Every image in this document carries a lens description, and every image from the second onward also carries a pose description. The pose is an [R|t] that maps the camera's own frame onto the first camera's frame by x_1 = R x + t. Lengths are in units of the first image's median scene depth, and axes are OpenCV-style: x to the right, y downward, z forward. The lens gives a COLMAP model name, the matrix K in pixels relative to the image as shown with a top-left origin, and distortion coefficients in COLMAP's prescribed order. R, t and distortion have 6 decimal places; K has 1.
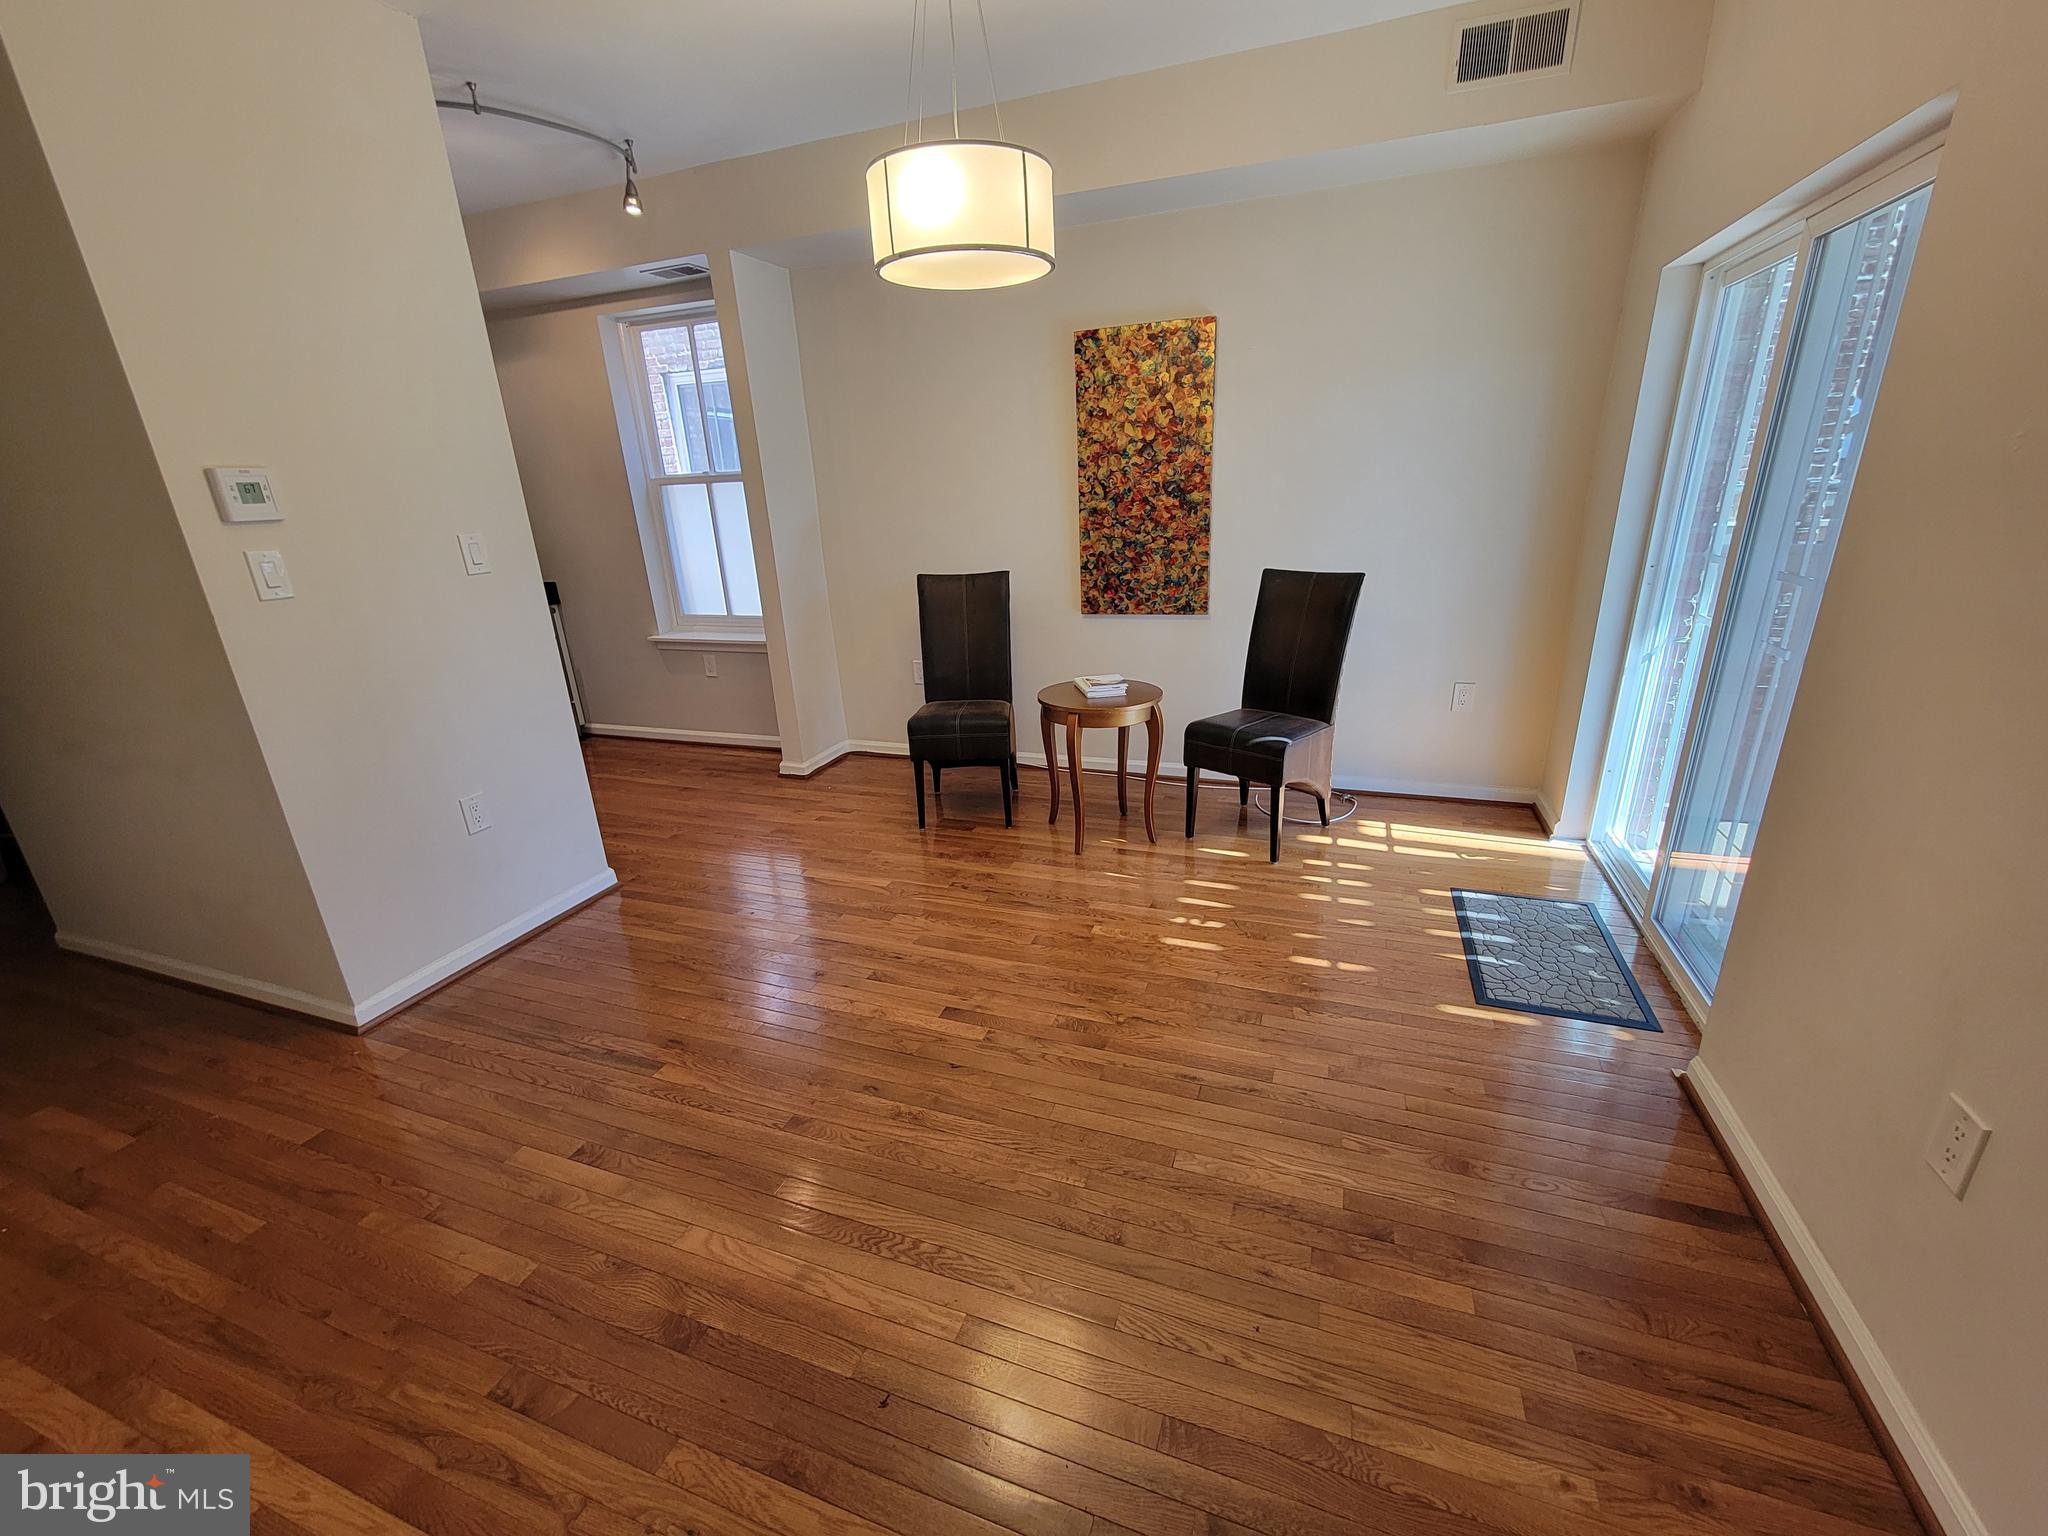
lens RADIAL K [[831.4, 0, 1024.6], [0, 831.4, 775.7], [0, 0, 1]] dist [0.000006, -0.000601]
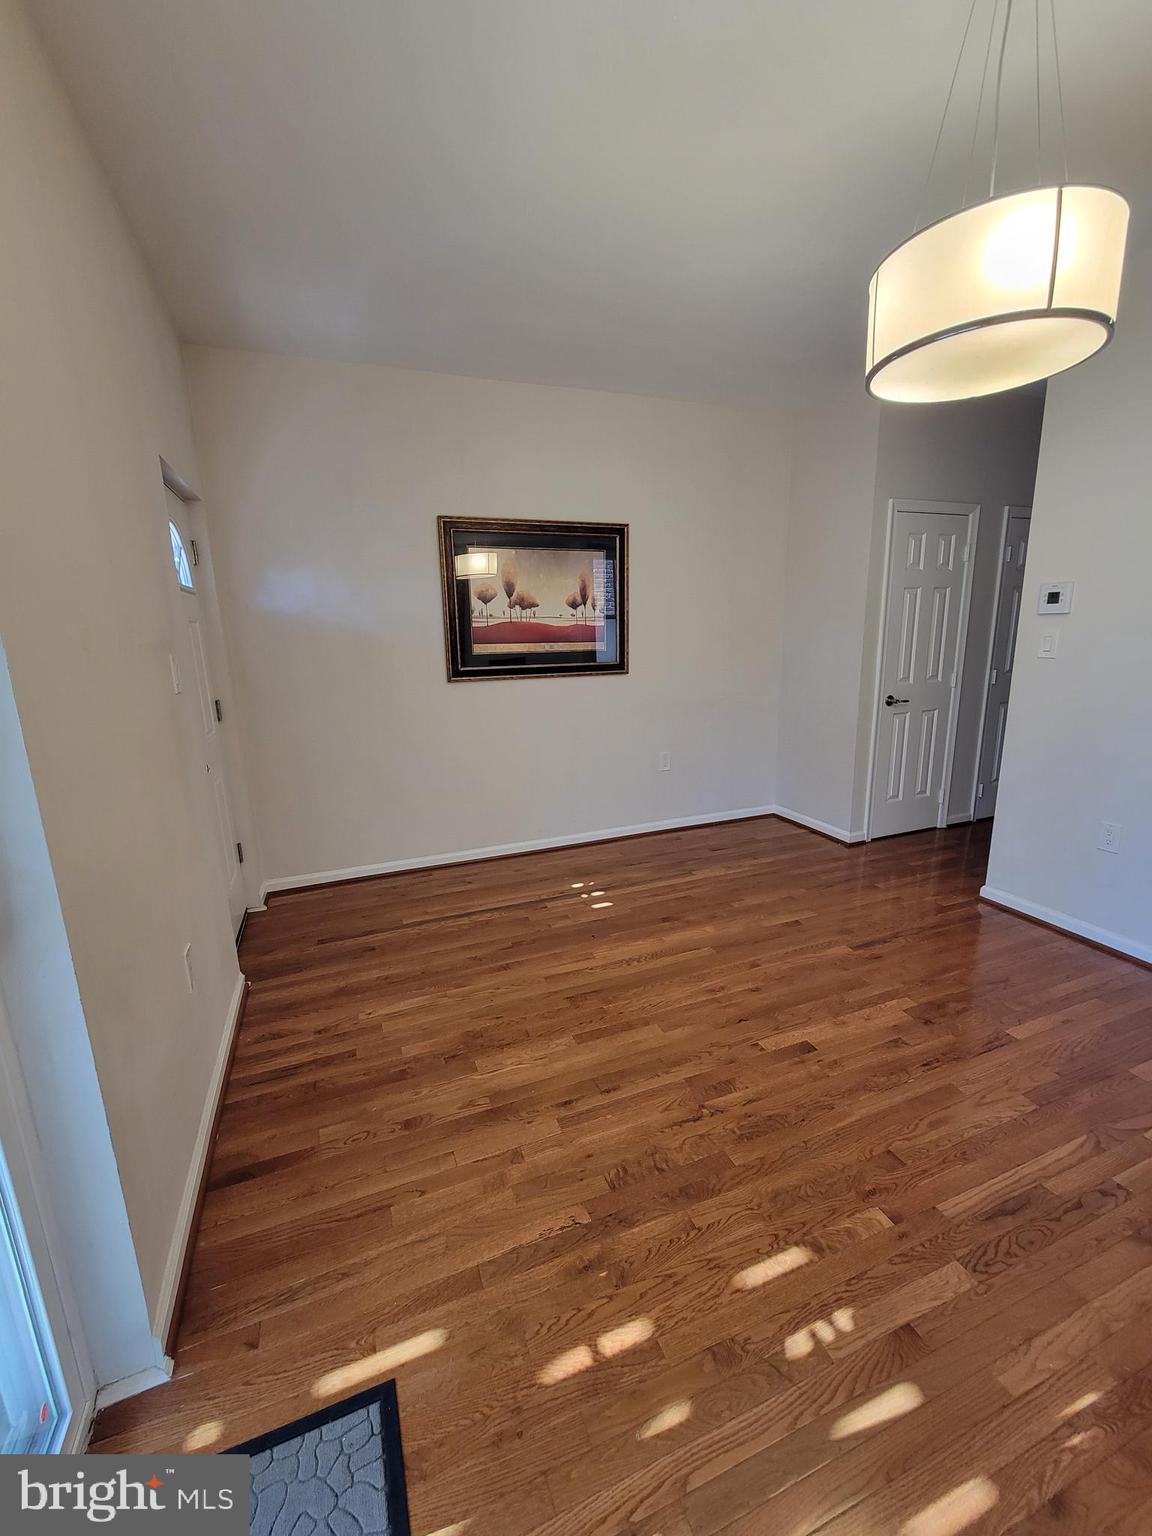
lens RADIAL K [[623.6, 0, 569.7], [0, 623.6, 768.6], [0, 0, 1]] dist [0.000006, -0.000601]
pose [[-0.749541, 0.202818, -0.630121, 0.724558], [-0.165177, 0.864490, 0.474736, -0.476689], [0.641018, 0.459915, -0.614470, 1.295706]]
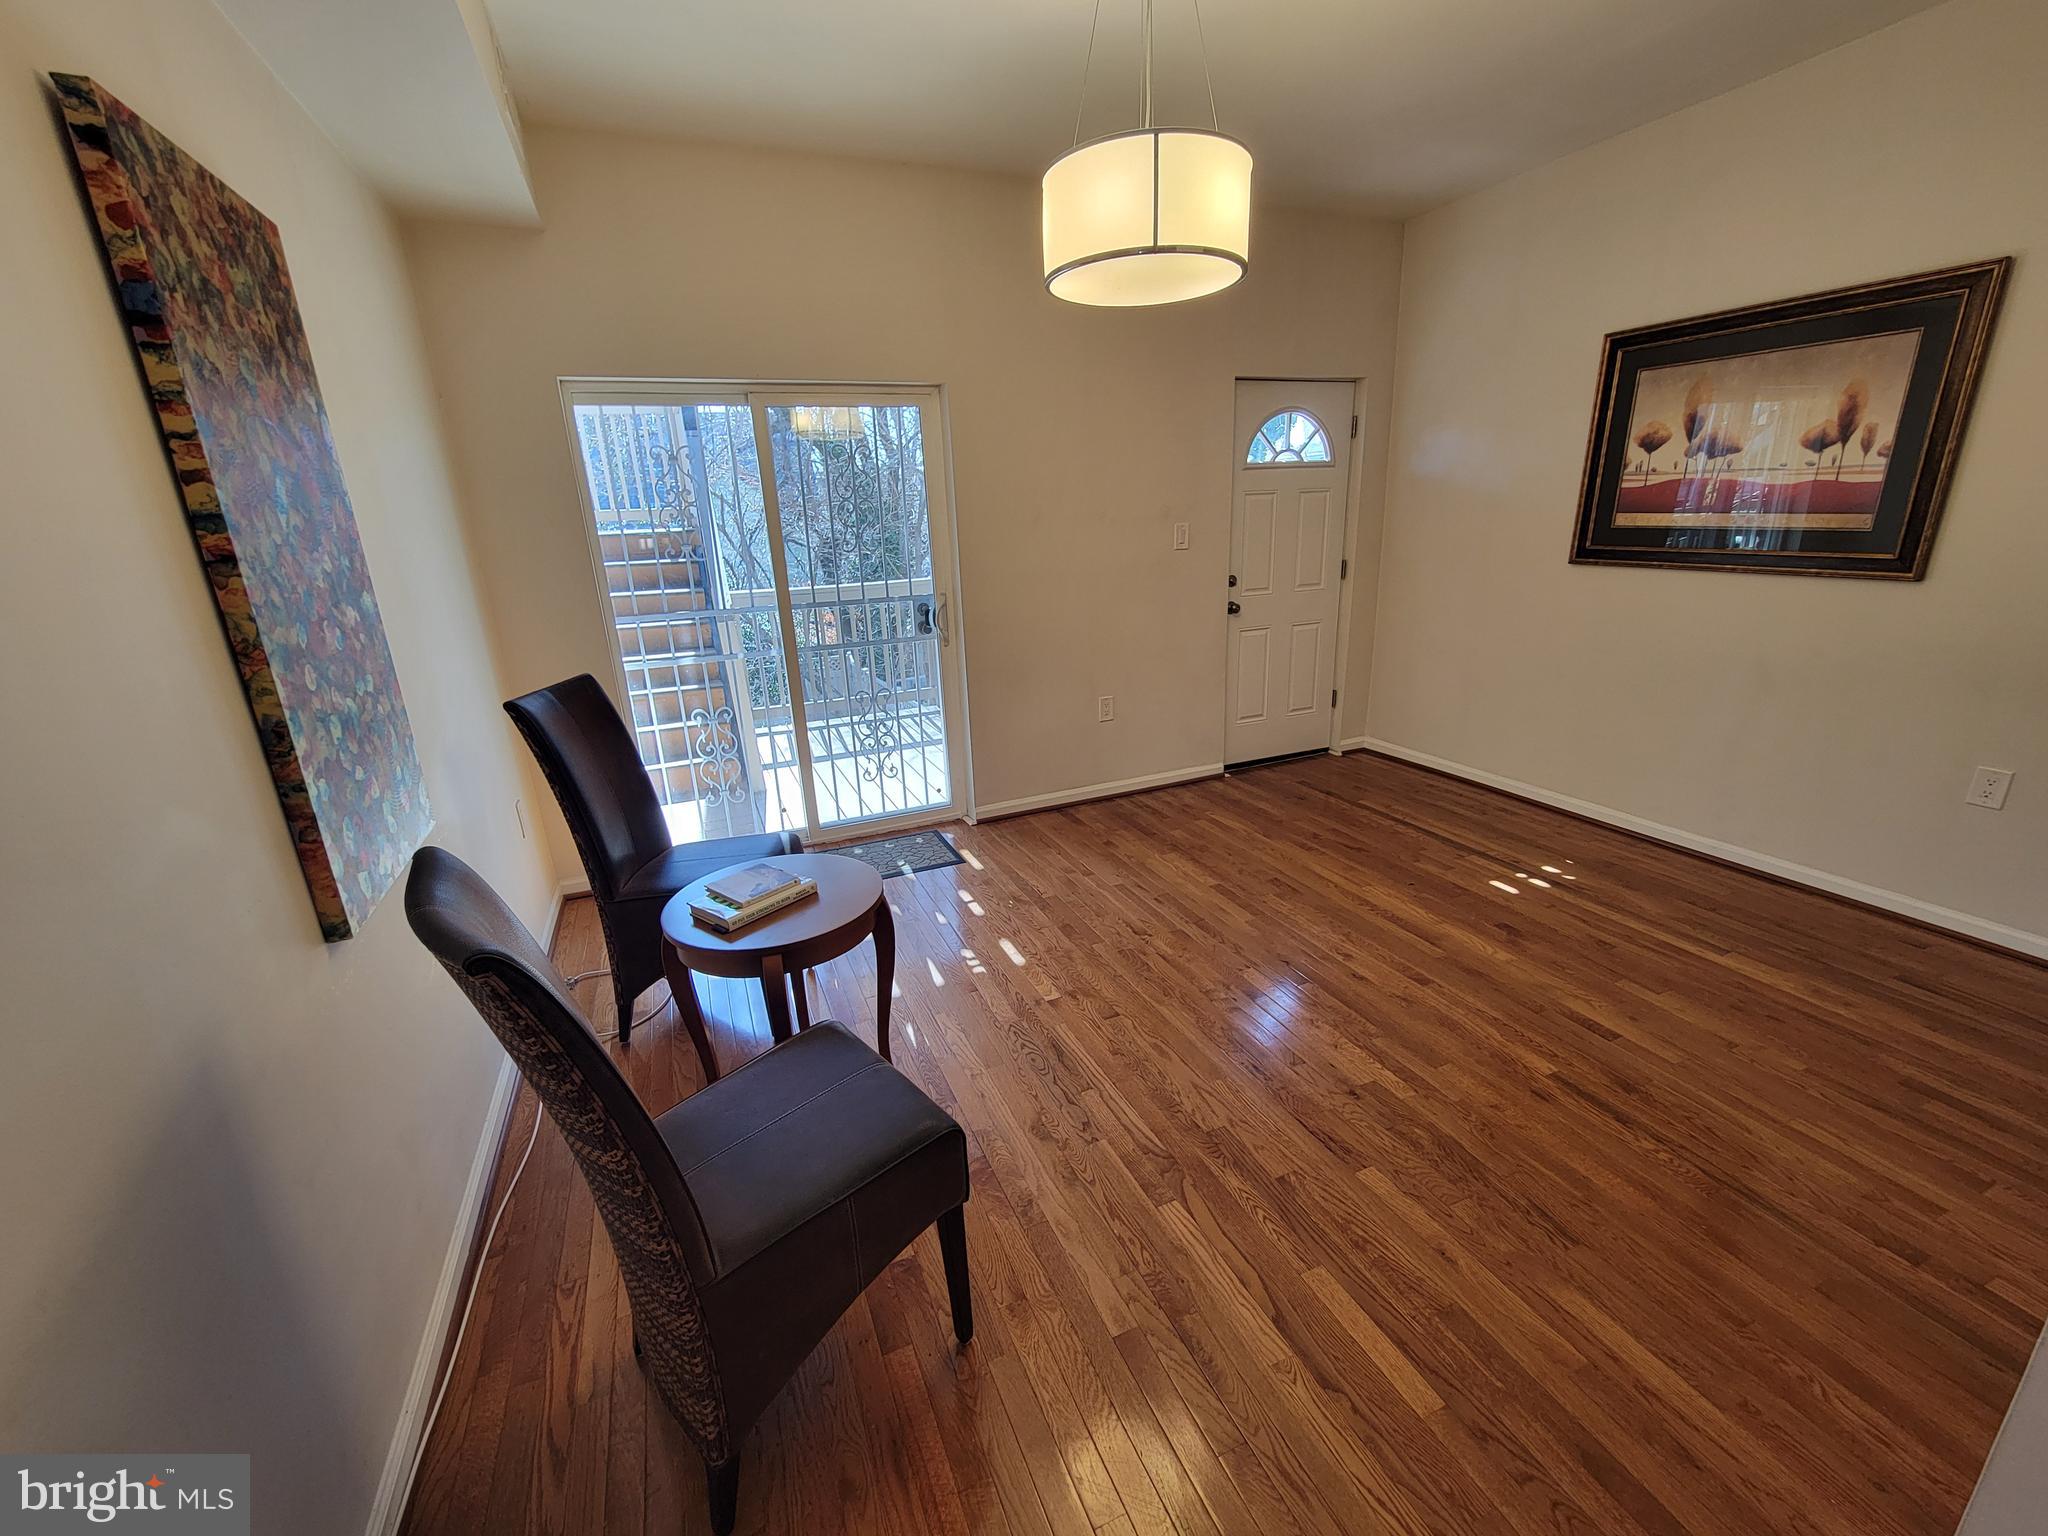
lens RADIAL K [[831.4, 0, 1024.6], [0, 831.4, 775.7], [0, 0, 1]] dist [0.000006, -0.000601]
pose [[-0.678009, -0.156052, 0.718298, -0.695265], [0.311463, 0.824149, 0.473042, -0.623183], [-0.665804, 0.544450, -0.510176, 1.801010]]
